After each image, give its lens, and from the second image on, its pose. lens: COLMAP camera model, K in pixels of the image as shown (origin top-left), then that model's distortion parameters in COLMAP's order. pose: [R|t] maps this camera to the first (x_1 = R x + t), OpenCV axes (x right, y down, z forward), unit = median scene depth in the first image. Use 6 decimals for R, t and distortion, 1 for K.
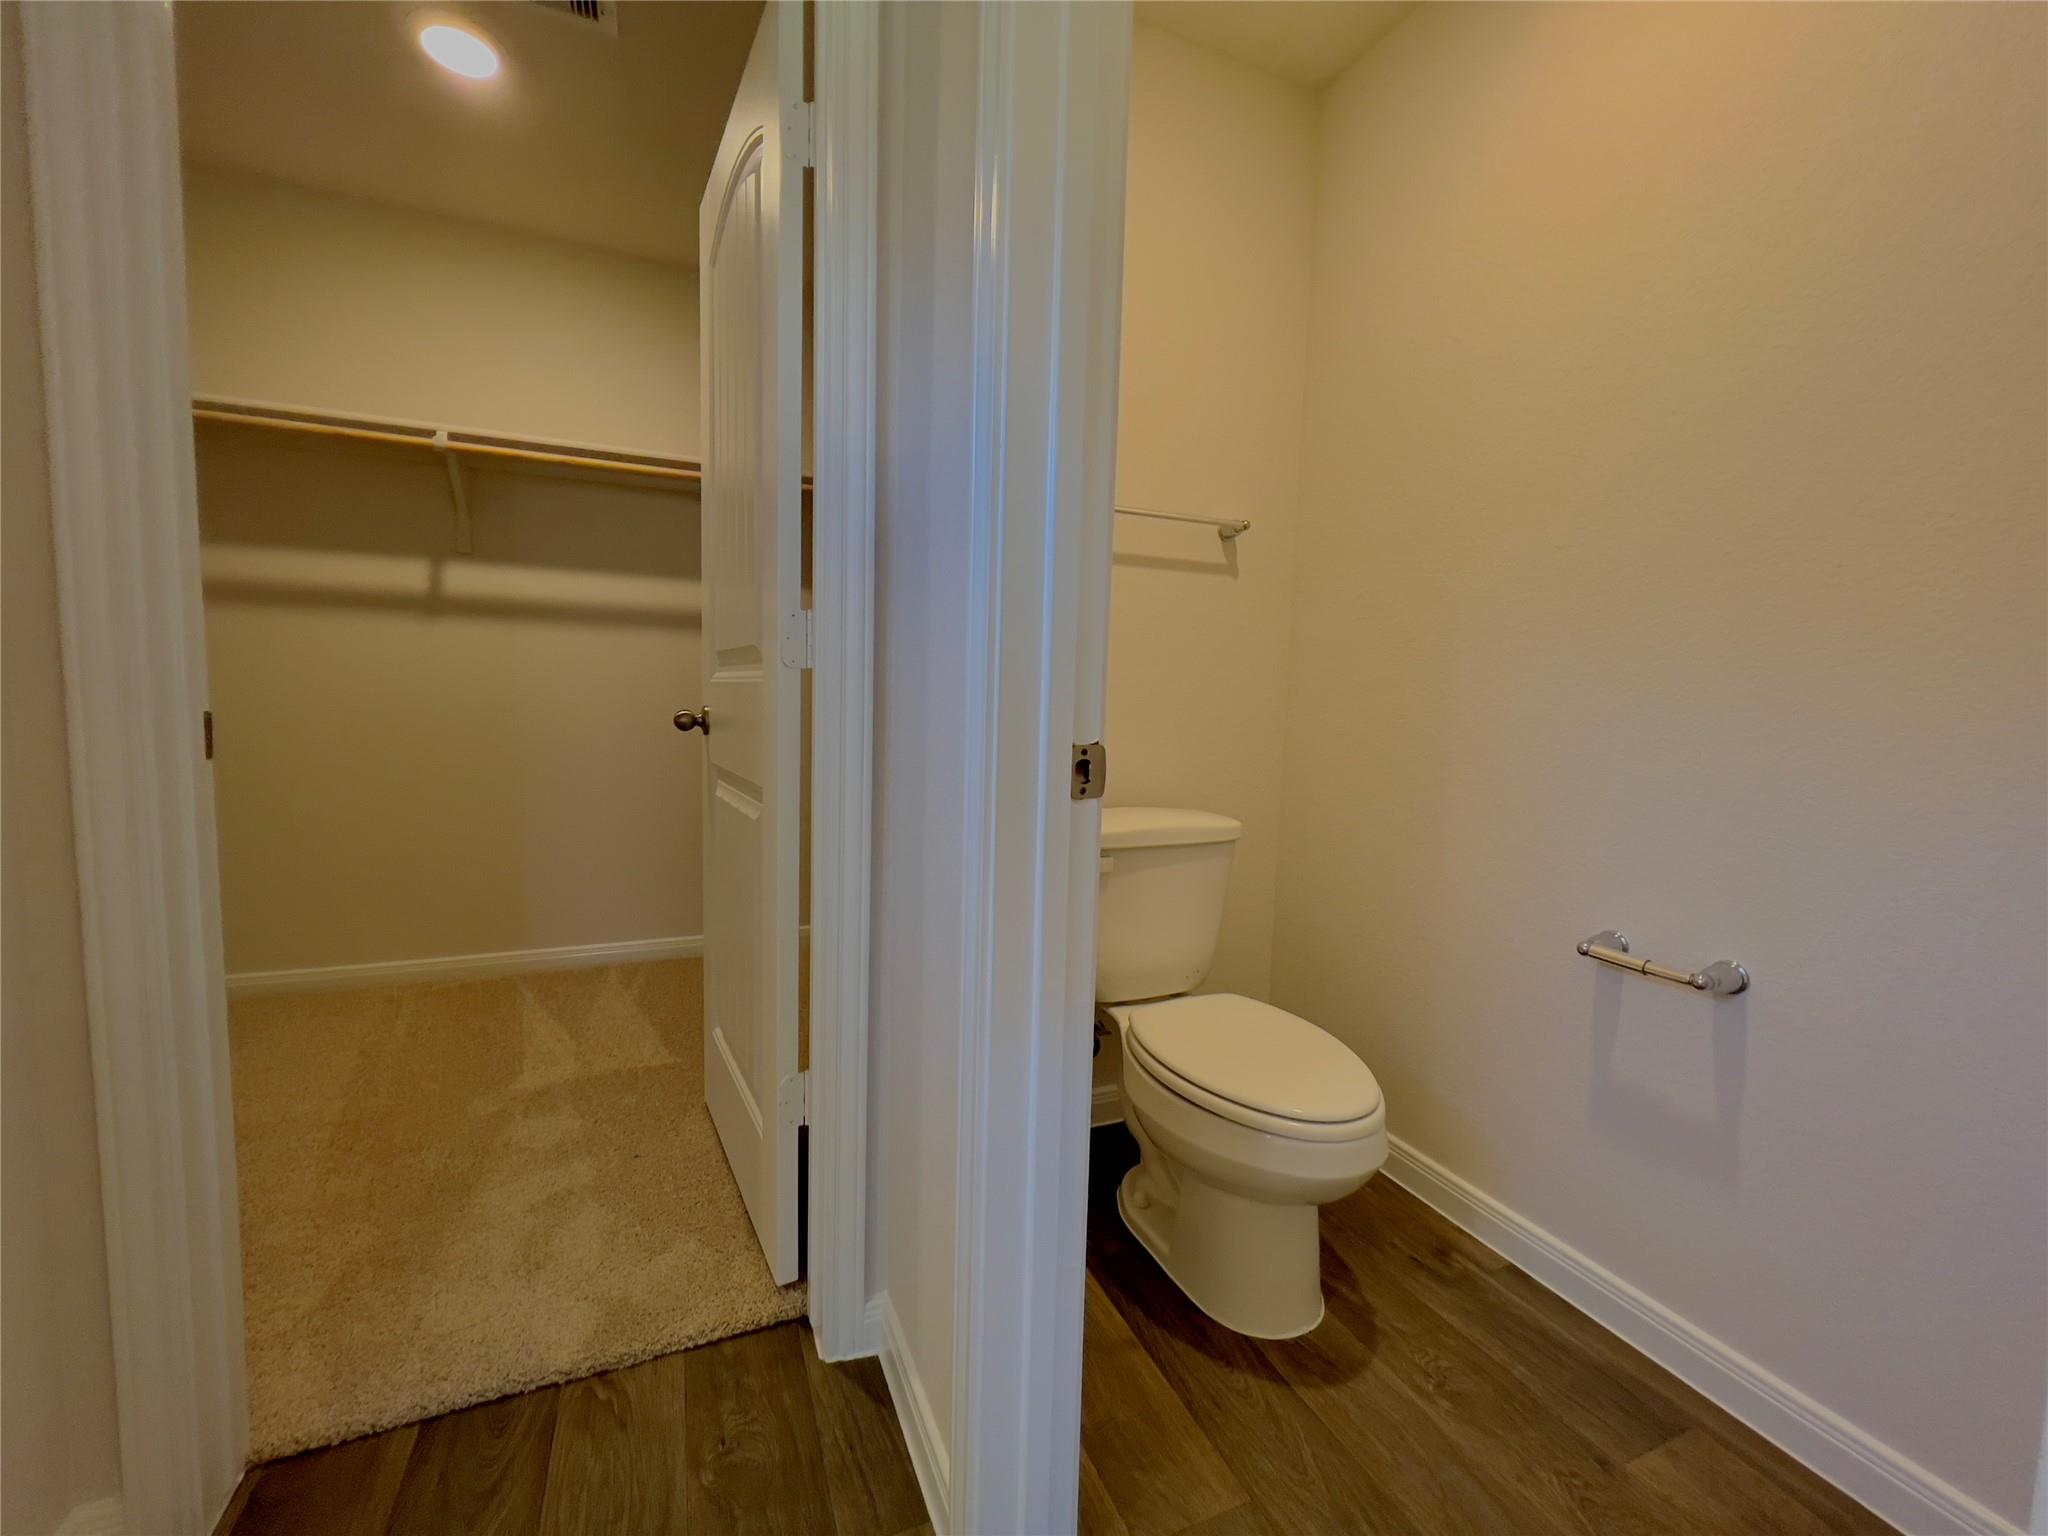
lens RADIAL K [[821.1, 0, 1016.2], [0, 821.1, 762.8], [0, 0, 1]] dist [-0.003020, 0.000594]
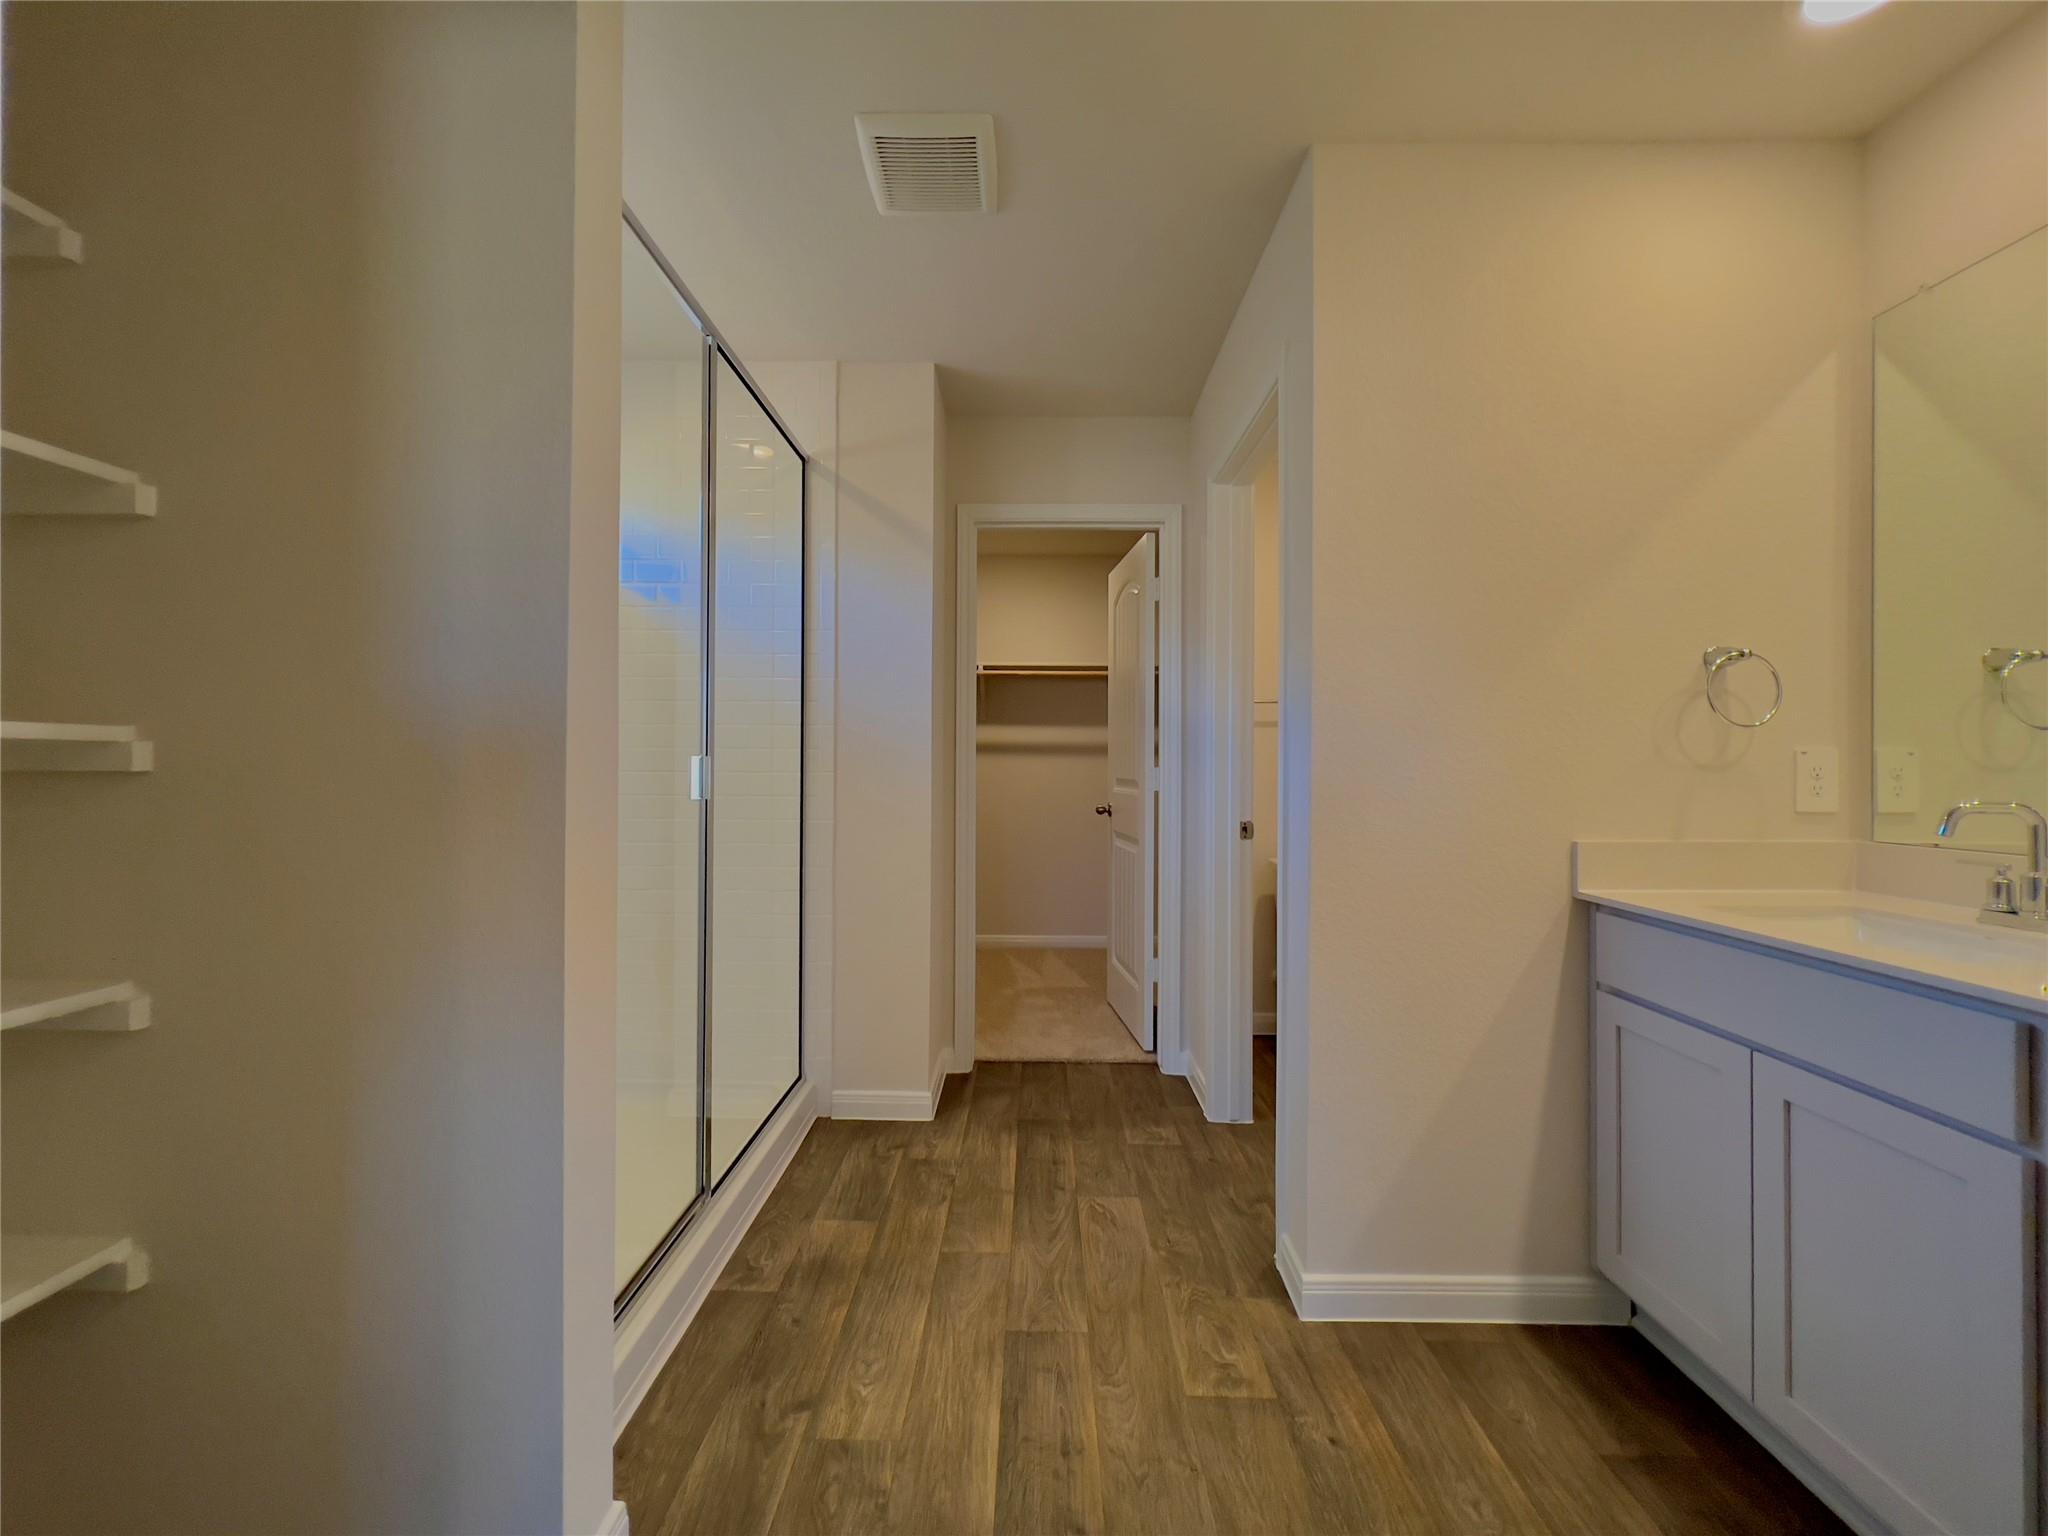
lens RADIAL K [[821.1, 0, 1021.1], [0, 821.1, 764.7], [0, 0, 1]] dist [-0.003020, 0.000594]
pose [[0.914446, -0.024244, -0.403981, 0.342676], [-0.012915, 0.995948, -0.089004, 0.030206], [0.404501, 0.086607, 0.910427, -1.307969]]
